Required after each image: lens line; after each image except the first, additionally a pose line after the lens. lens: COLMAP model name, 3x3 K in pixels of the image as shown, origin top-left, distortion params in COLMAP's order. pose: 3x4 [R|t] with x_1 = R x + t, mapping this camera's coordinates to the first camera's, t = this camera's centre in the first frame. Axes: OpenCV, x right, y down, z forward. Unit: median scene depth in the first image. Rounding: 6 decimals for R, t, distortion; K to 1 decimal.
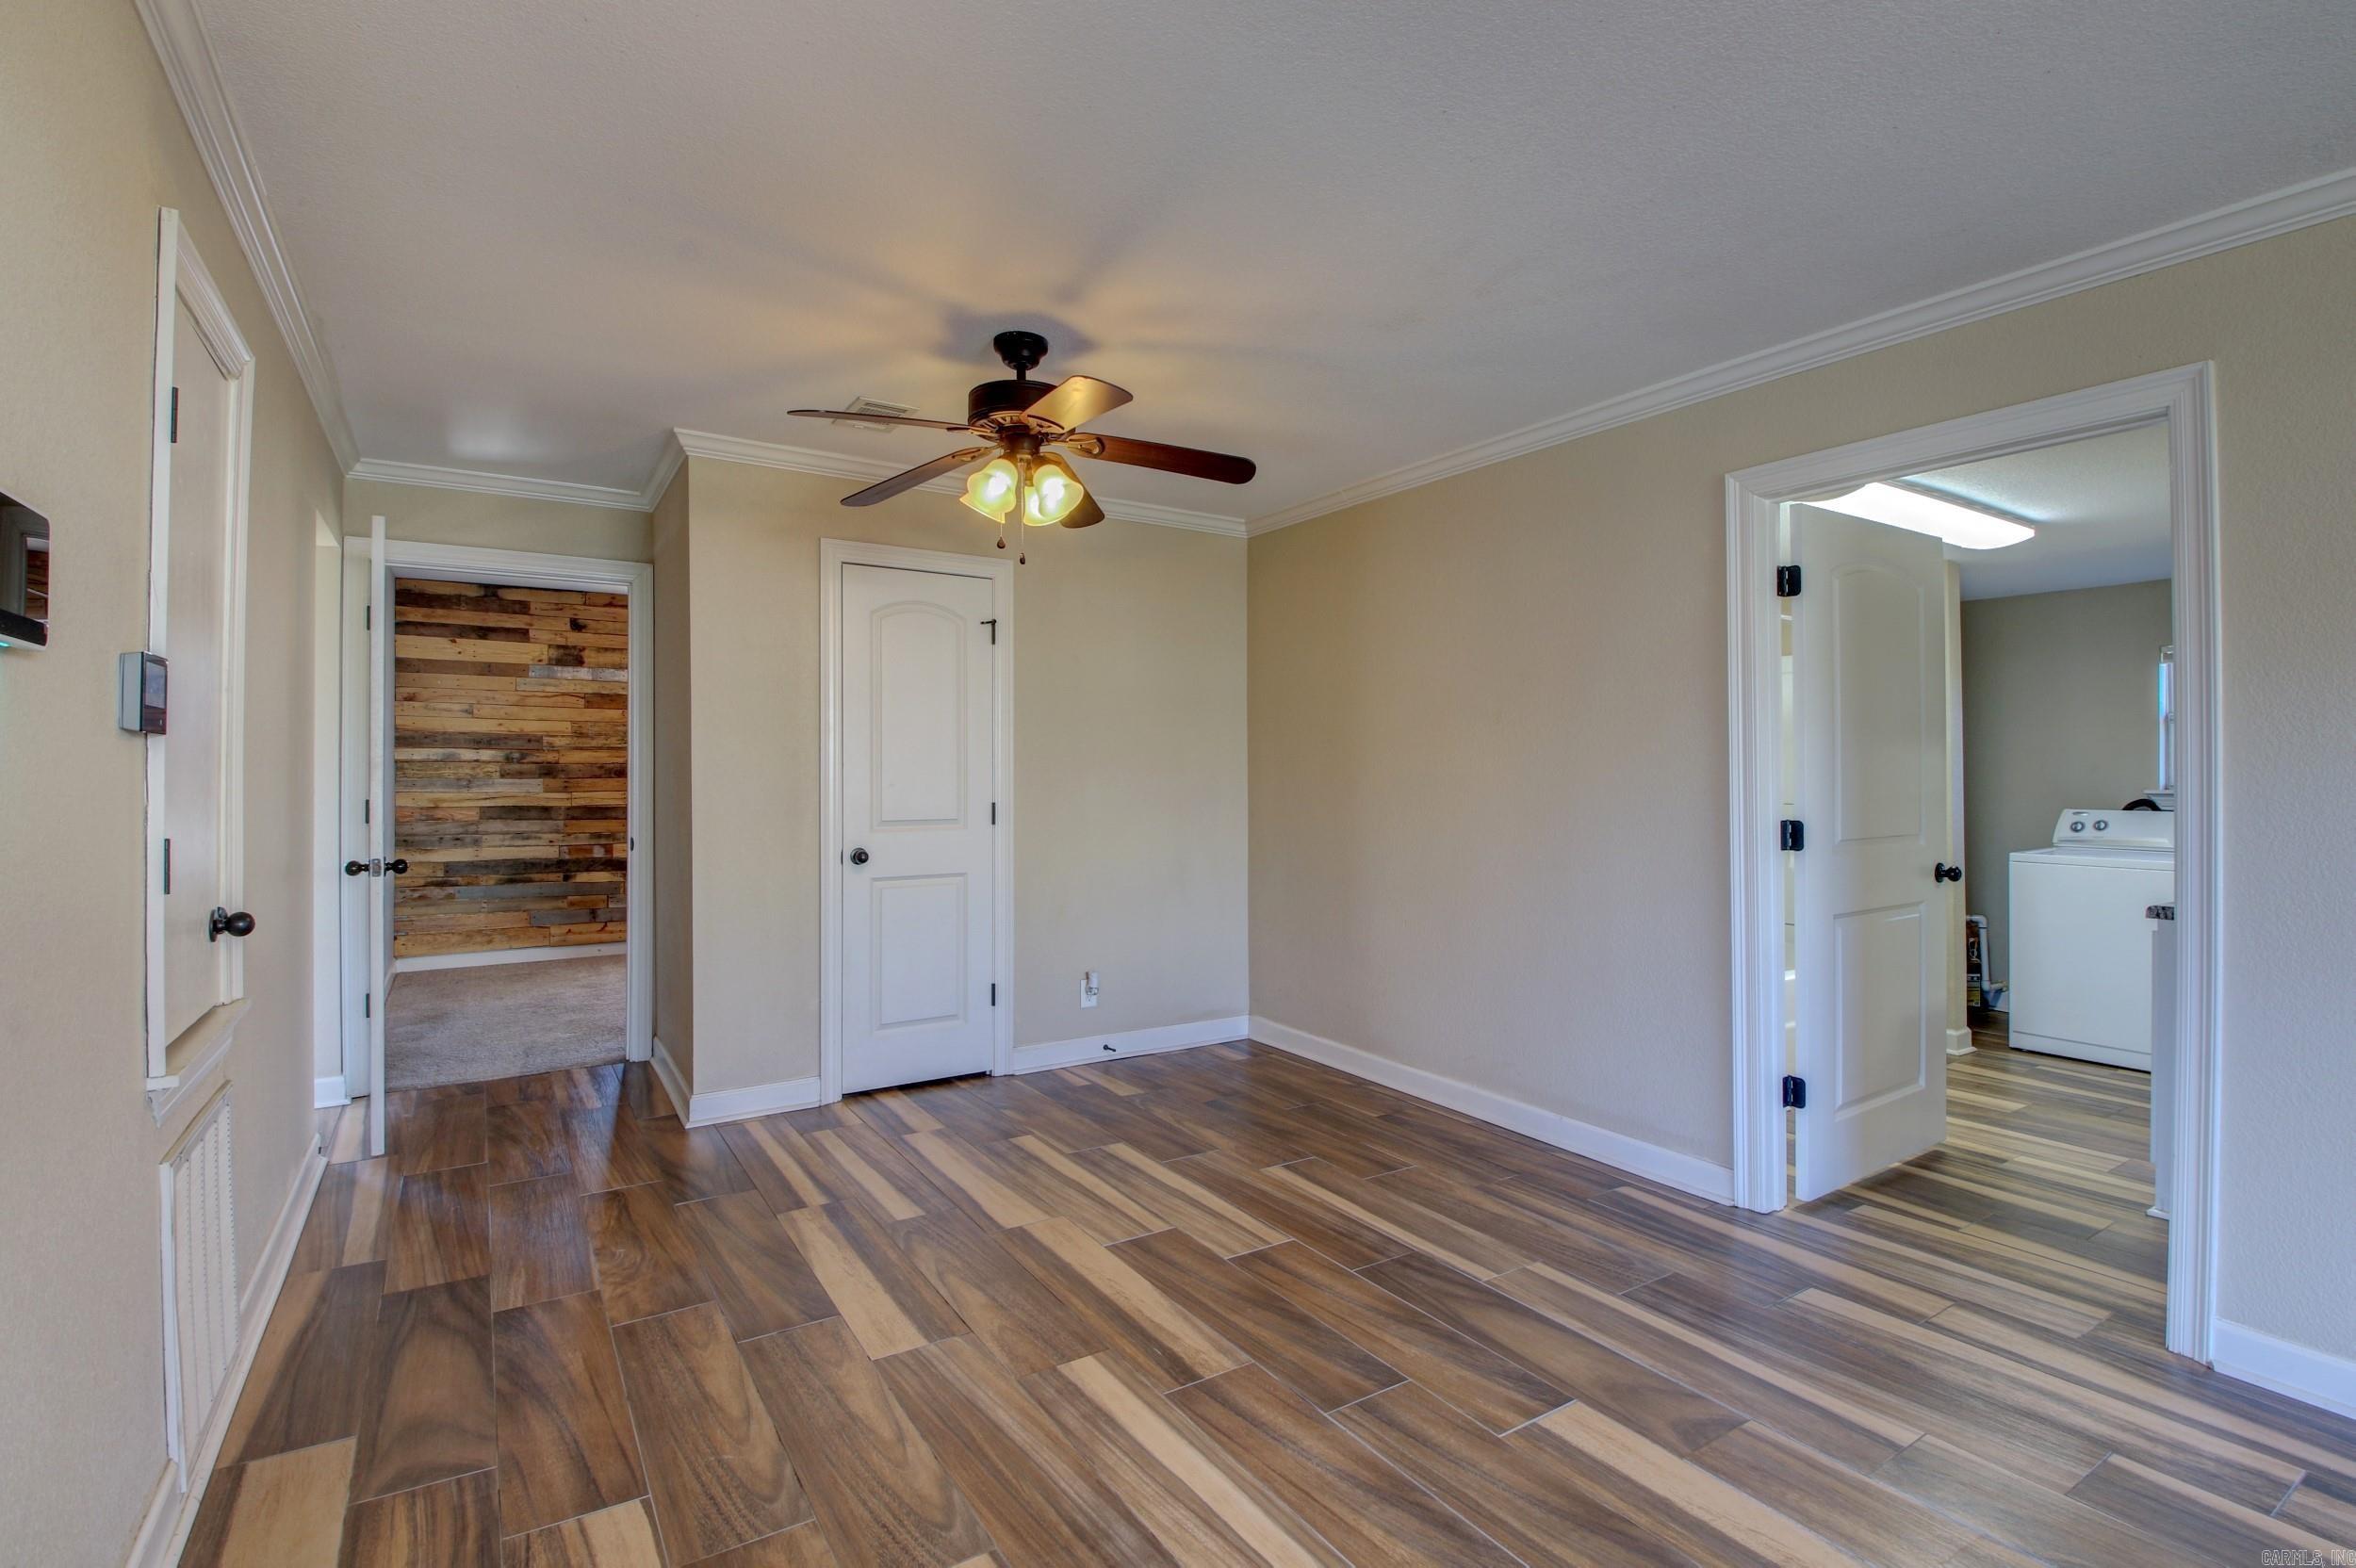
lens RADIAL K [[1095.1, 0, 1184.2], [0, 1095.1, 773.3], [0, 0, 1]] dist [0.006033, -0.018855]
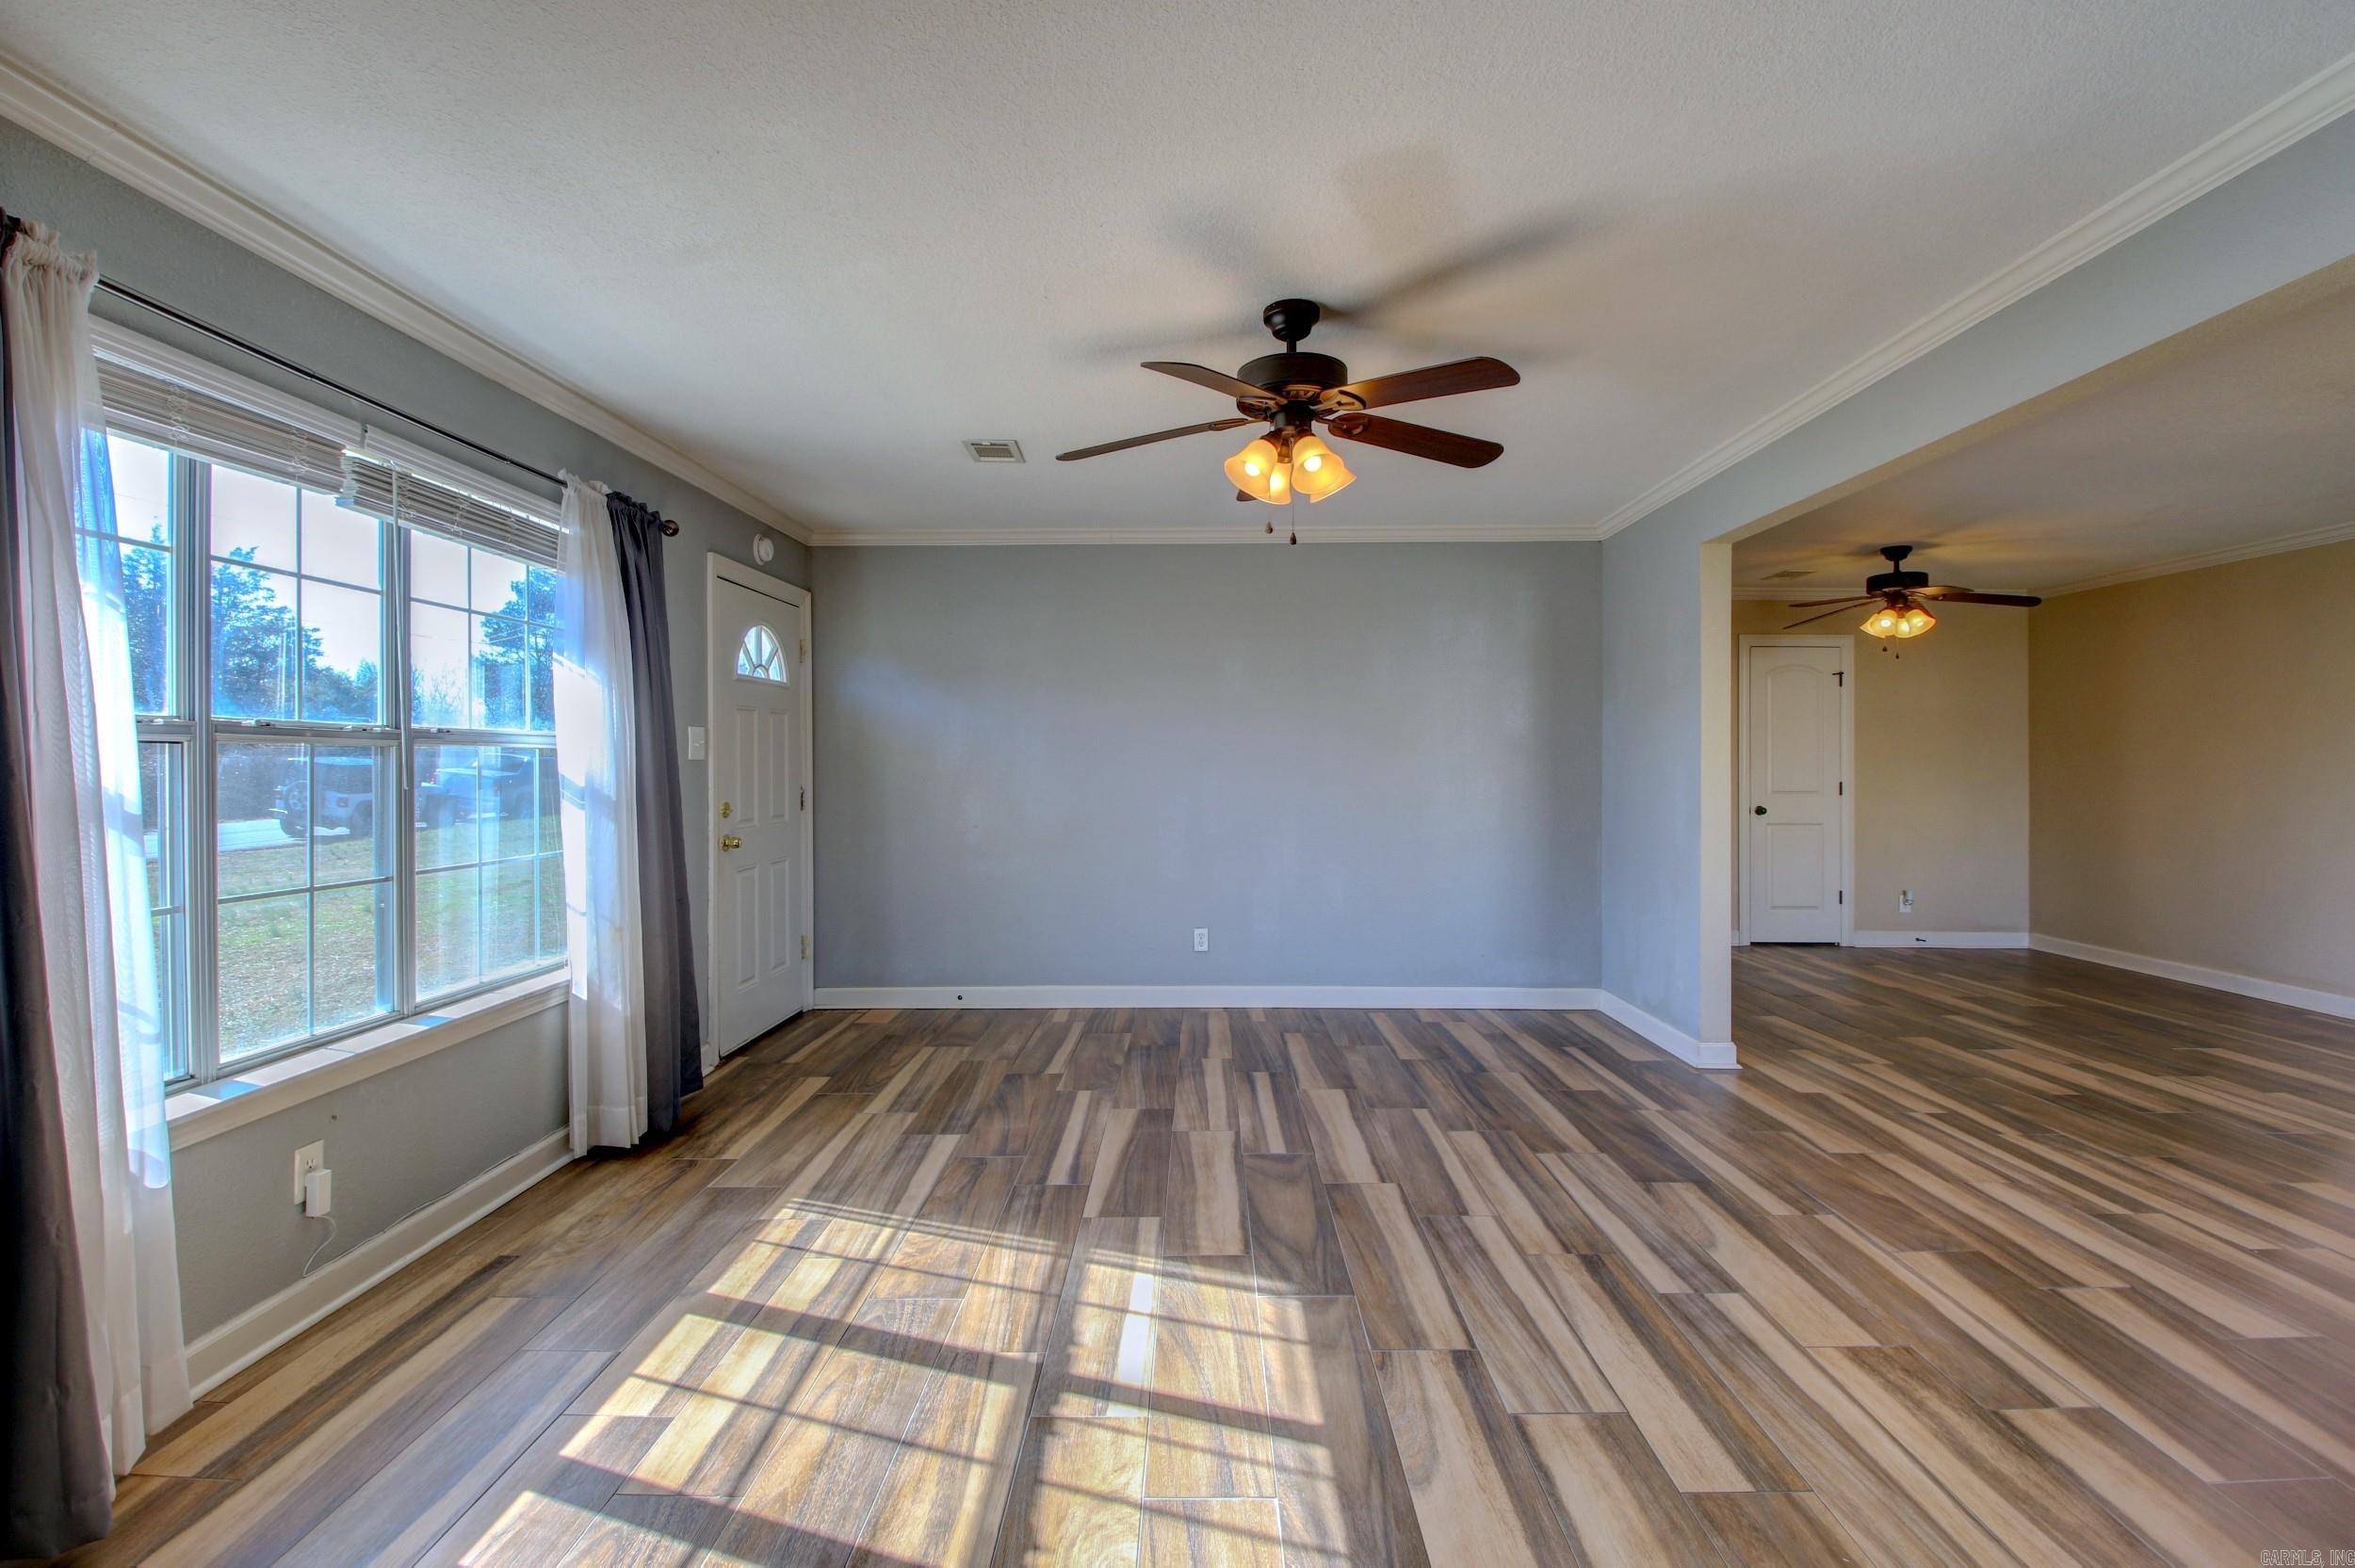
lens RADIAL K [[1094.5, 0, 1183.5], [0, 1094.5, 764.9], [0, 0, 1]] dist [0.006033, -0.018855]
pose [[0.833941, 0.000718, -0.551853, -0.081268], [-0.003873, 0.999982, -0.004551, 0.010966], [0.551840, 0.005932, 0.833929, -0.856847]]
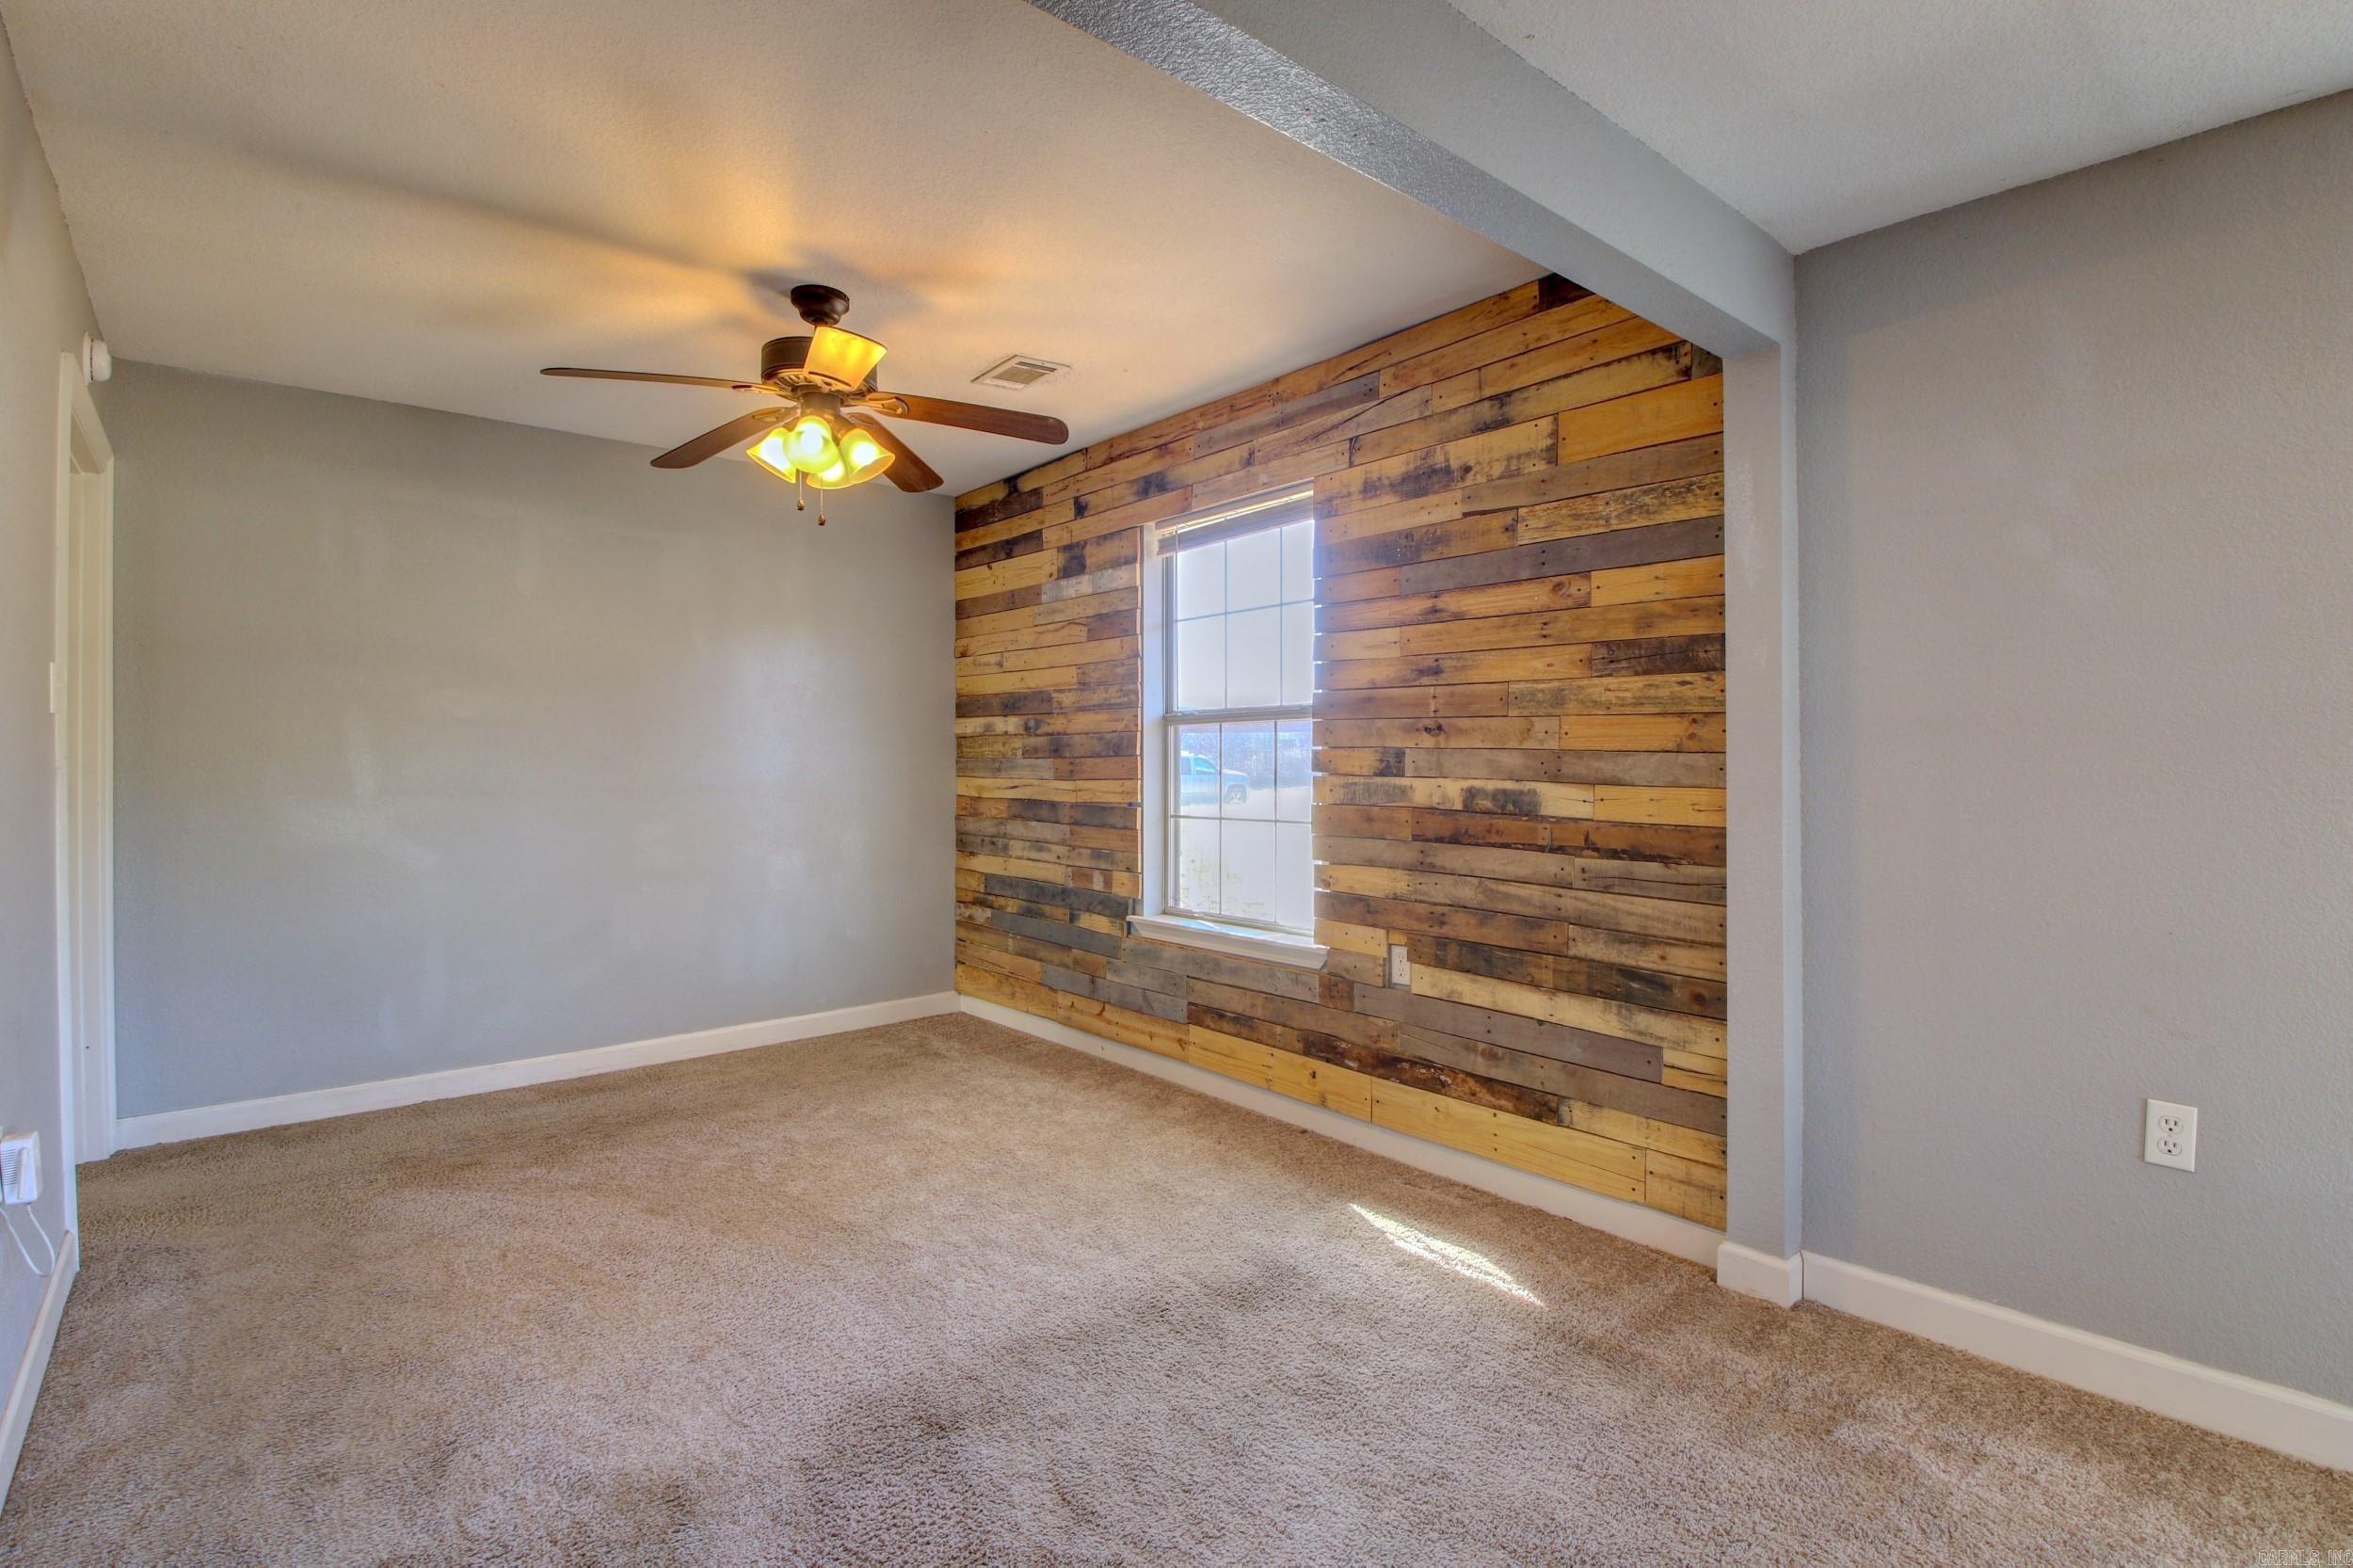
lens RADIAL K [[1093.7, 0, 1166.3], [0, 1093.7, 776.0], [0, 0, 1]] dist [0.006033, -0.018855]
pose [[0.125243, 0.007714, -0.992096, 0.086729], [0.000730, 0.999969, 0.007867, 0.014811], [0.992126, -0.001709, 0.125234, 1.441067]]
